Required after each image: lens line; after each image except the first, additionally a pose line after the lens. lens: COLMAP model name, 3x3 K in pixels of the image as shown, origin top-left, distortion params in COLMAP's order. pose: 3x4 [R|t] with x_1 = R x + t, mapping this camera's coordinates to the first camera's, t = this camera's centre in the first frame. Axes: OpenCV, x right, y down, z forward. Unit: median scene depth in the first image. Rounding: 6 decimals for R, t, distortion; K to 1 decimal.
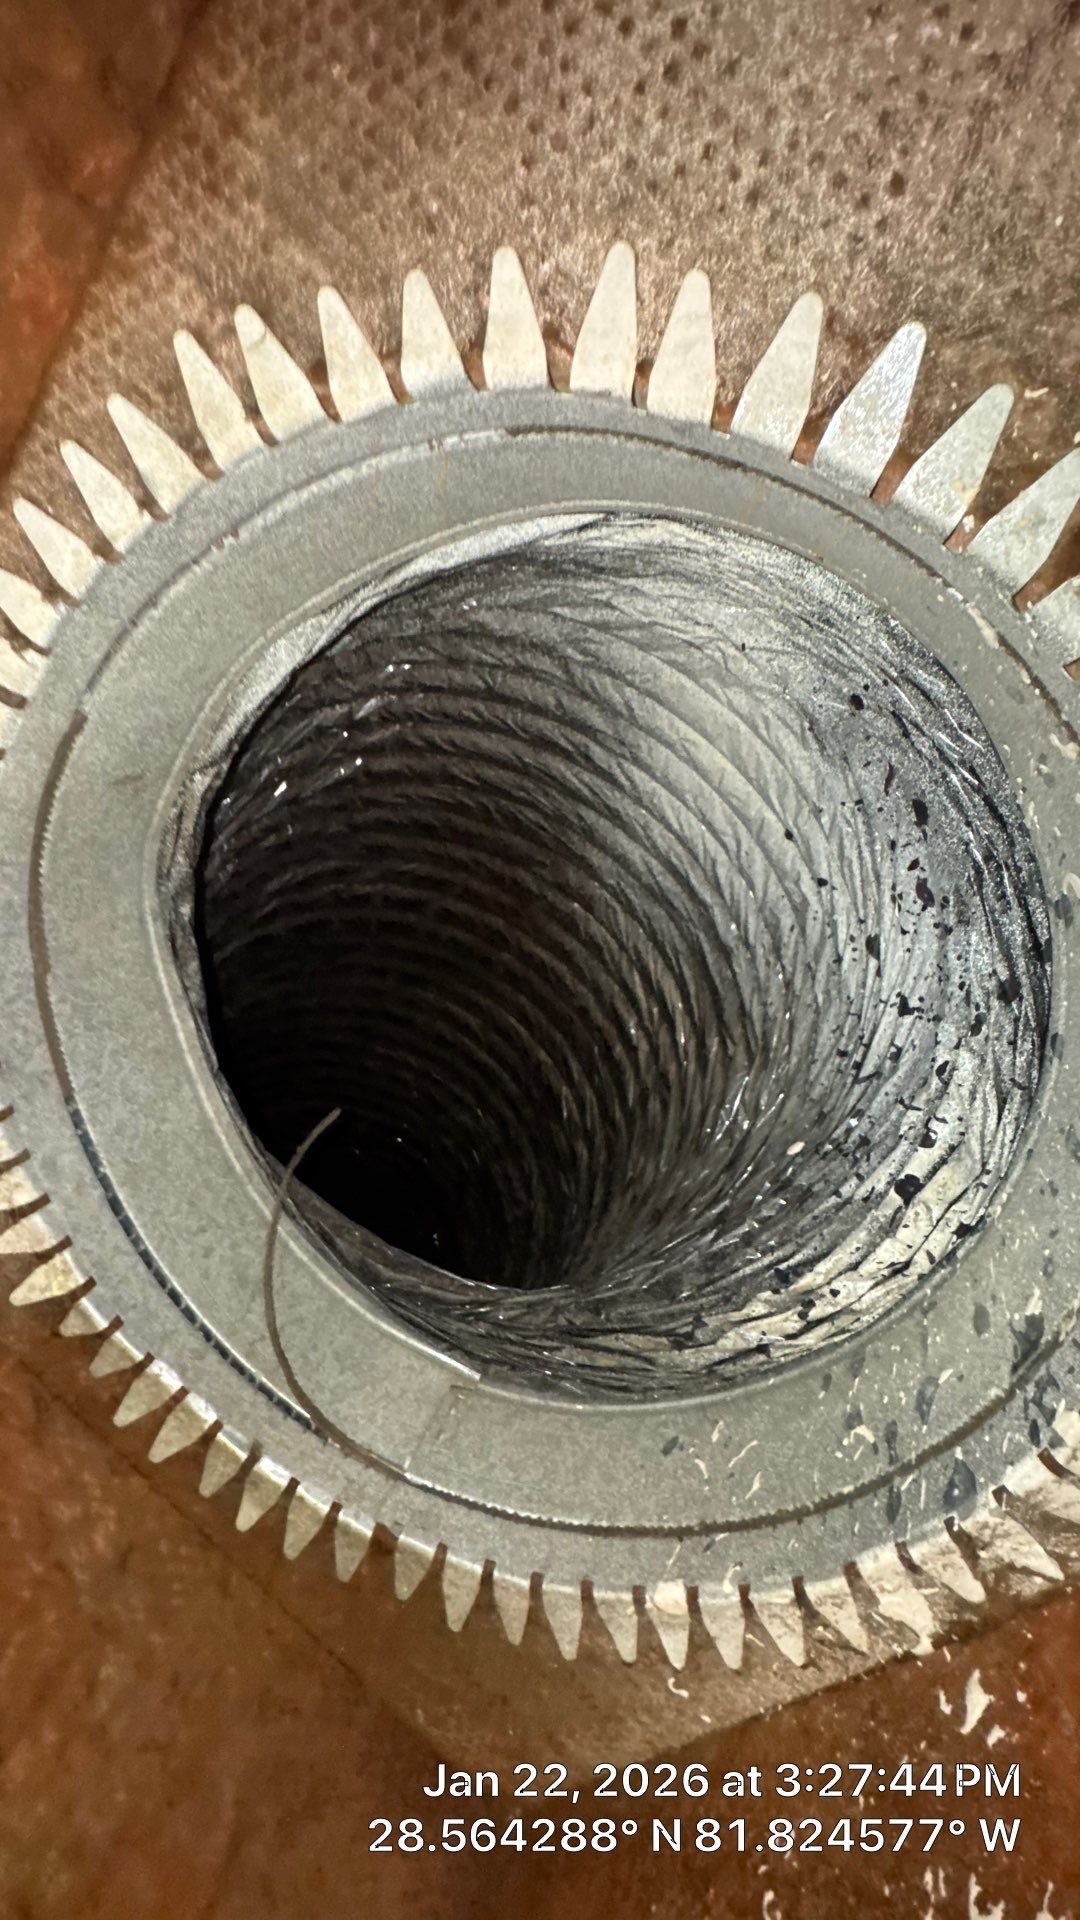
lens RADIAL K [[758.0, 0, 537.8], [0, 758.0, 955.8], [0, 0, 1]] dist [-0.000351, 0.000122]
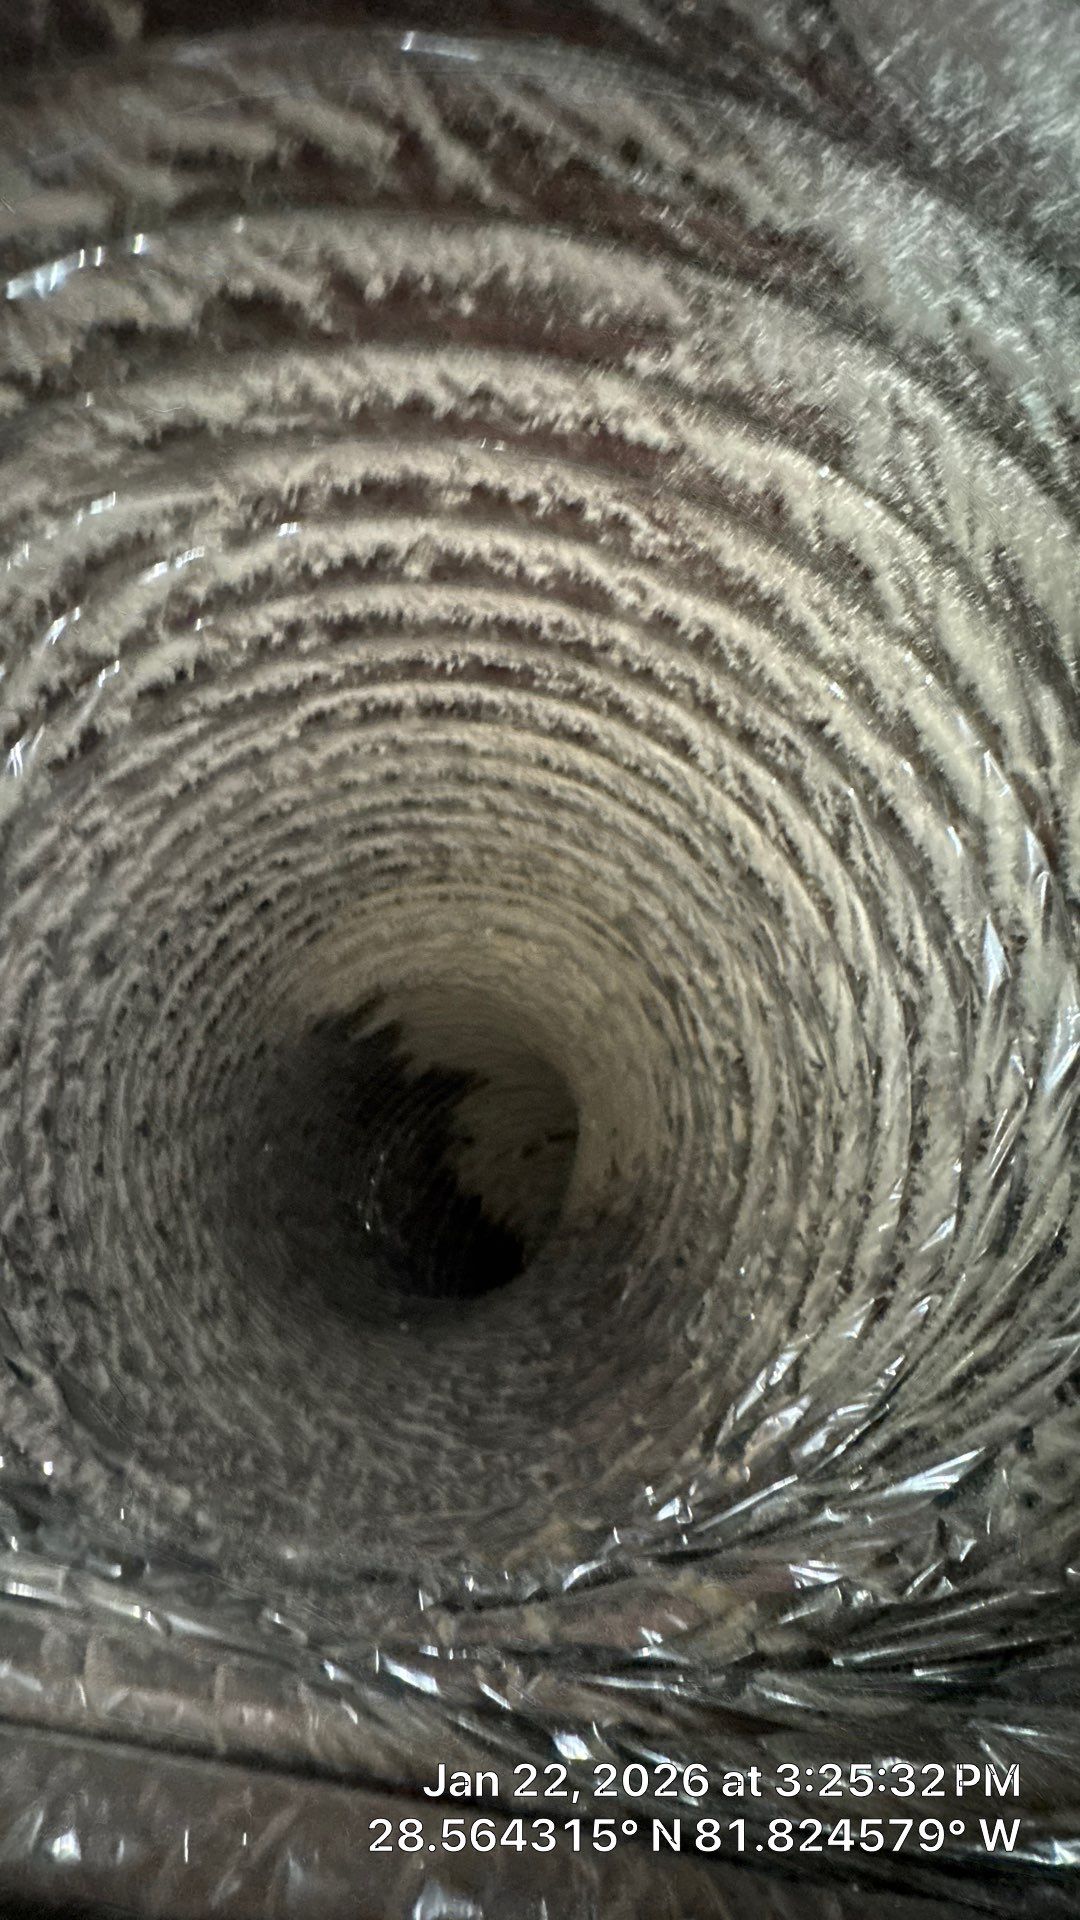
lens RADIAL K [[771.4, 0, 541.8], [0, 771.4, 957.9], [0, 0, 1]] dist [-0.002074, -0.000442]
pose [[0.955951, -0.130197, -0.263071, 0.018133], [0.241865, 0.857199, 0.454656, -0.119550], [0.166309, -0.498256, 0.850930, 1.247277]]
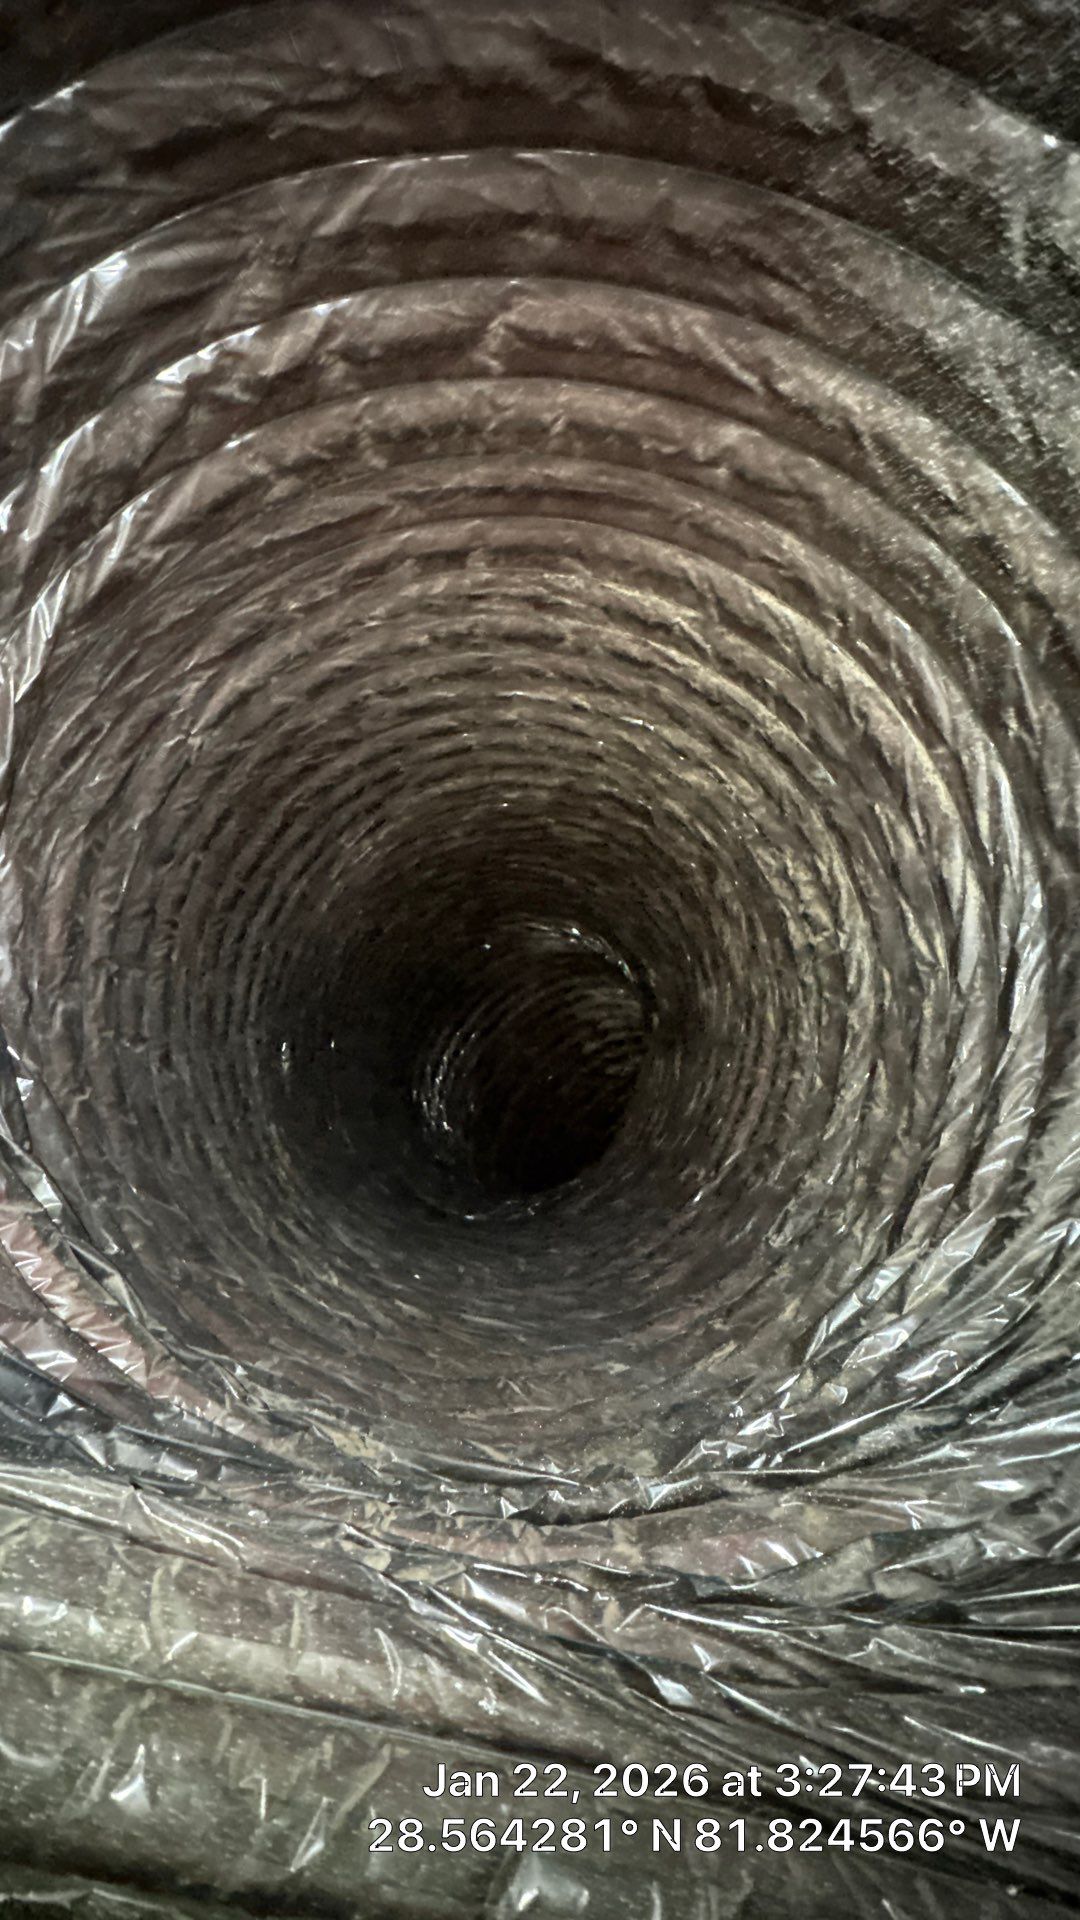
lens RADIAL K [[770.9, 0, 541.0], [0, 770.9, 953.3], [0, 0, 1]] dist [-0.002732, 0.000413]
pose [[0.933405, -0.084818, -0.348656, -0.046673], [0.273340, 0.797567, 0.537747, -0.056946], [0.232466, -0.597238, 0.767637, 1.319944]]
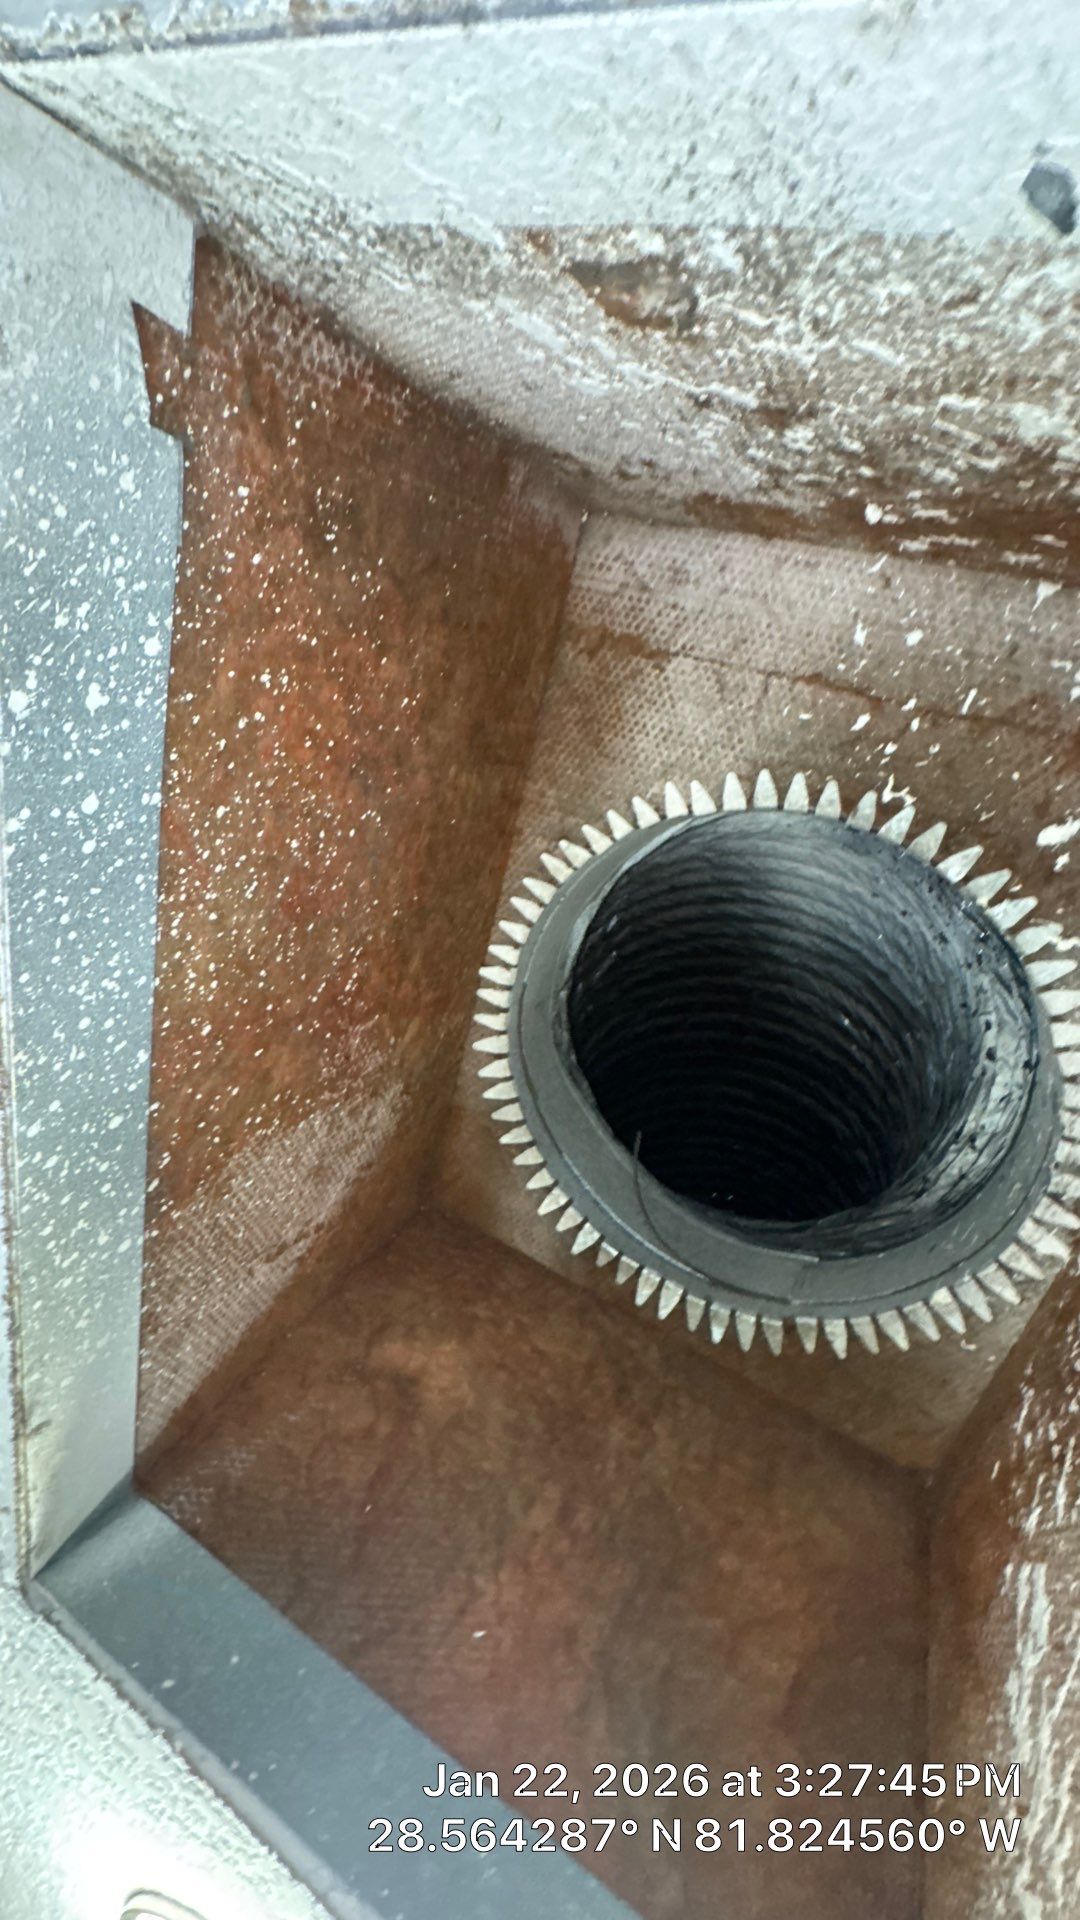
lens RADIAL K [[770.9, 0, 541.0], [0, 770.9, 953.3], [0, 0, 1]] dist [-0.002732, 0.000413]
pose [[0.886781, -0.386079, -0.254093, 0.094375], [0.328529, 0.913223, -0.241026, 0.173982], [0.325099, 0.130260, 0.936666, -1.116197]]
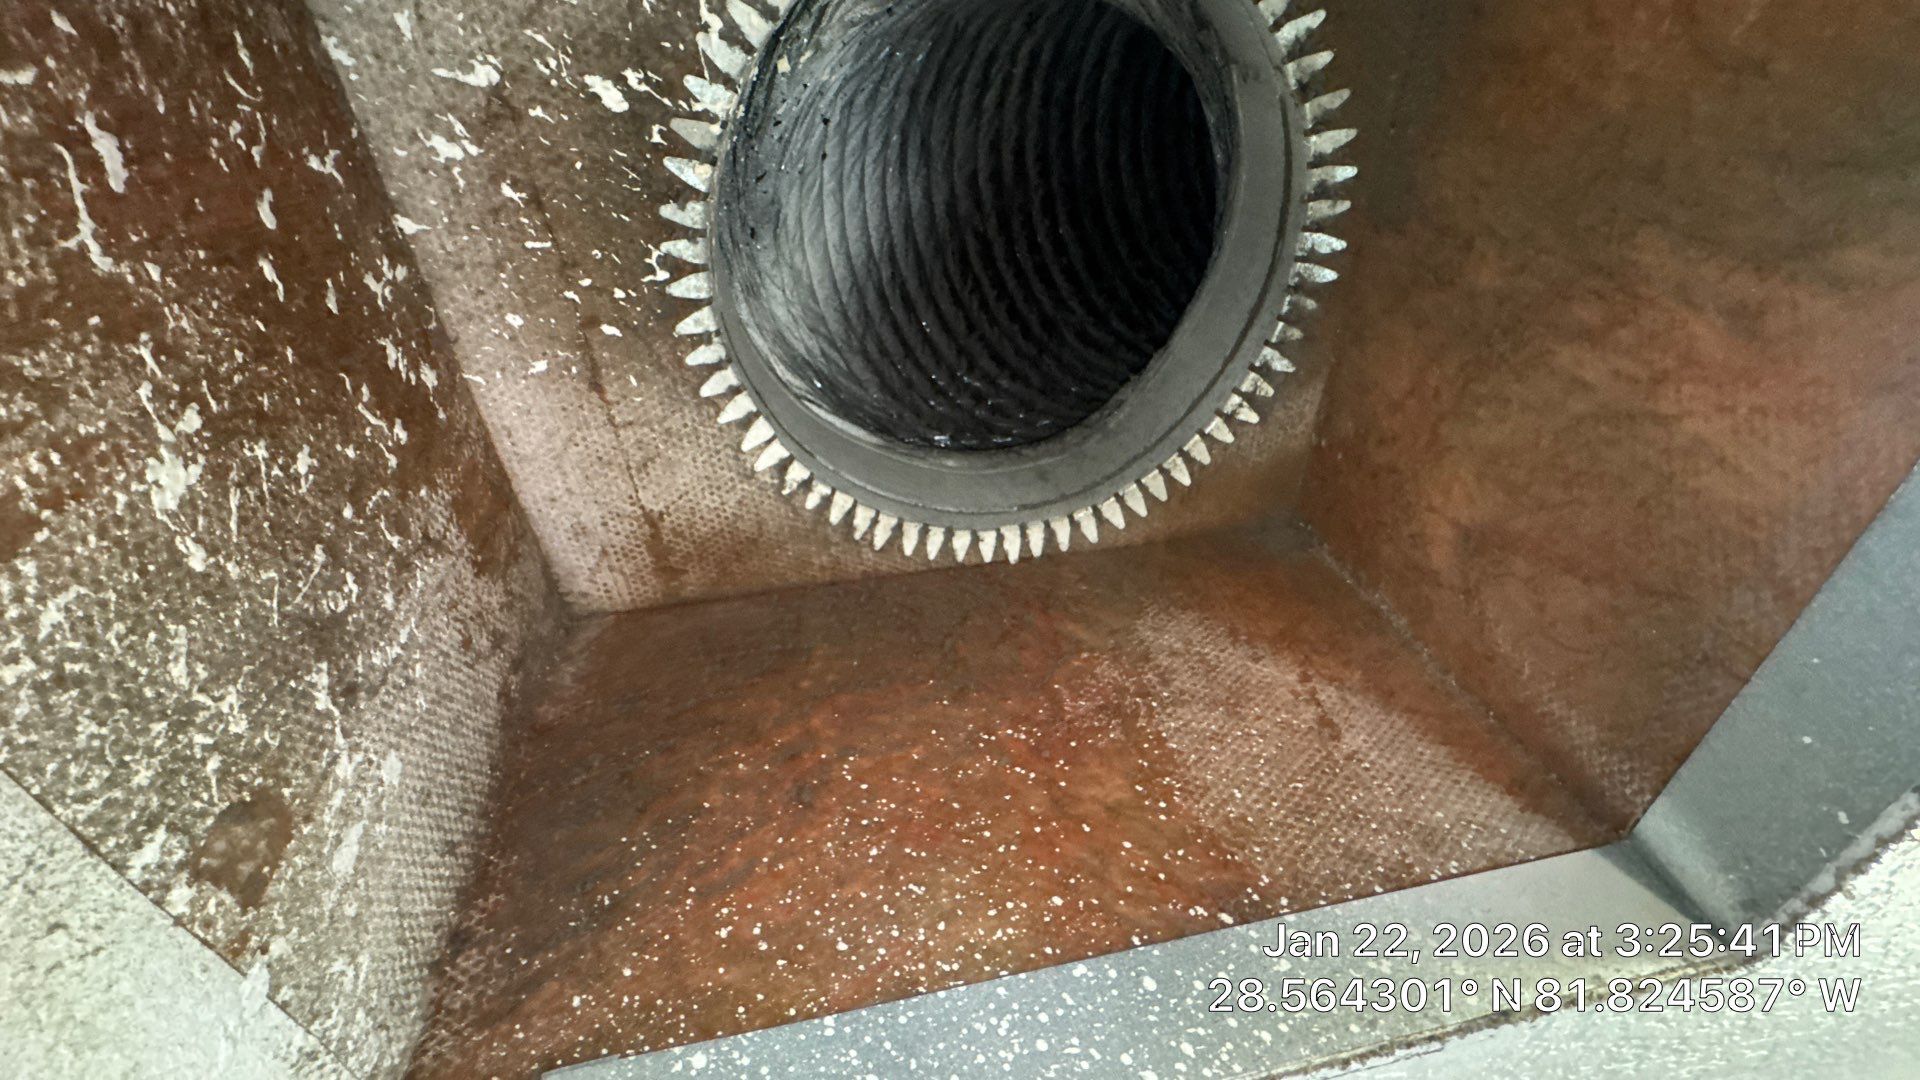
lens RADIAL K [[770.9, 0, 956.7], [0, 770.9, 536.1], [0, 0, 1]] dist [-0.002732, 0.000413]
pose [[-0.698745, -0.652949, -0.292257, 0.149053], [0.684882, -0.492592, -0.536927, 0.671295], [0.206623, -0.575336, 0.791388, -0.833614]]
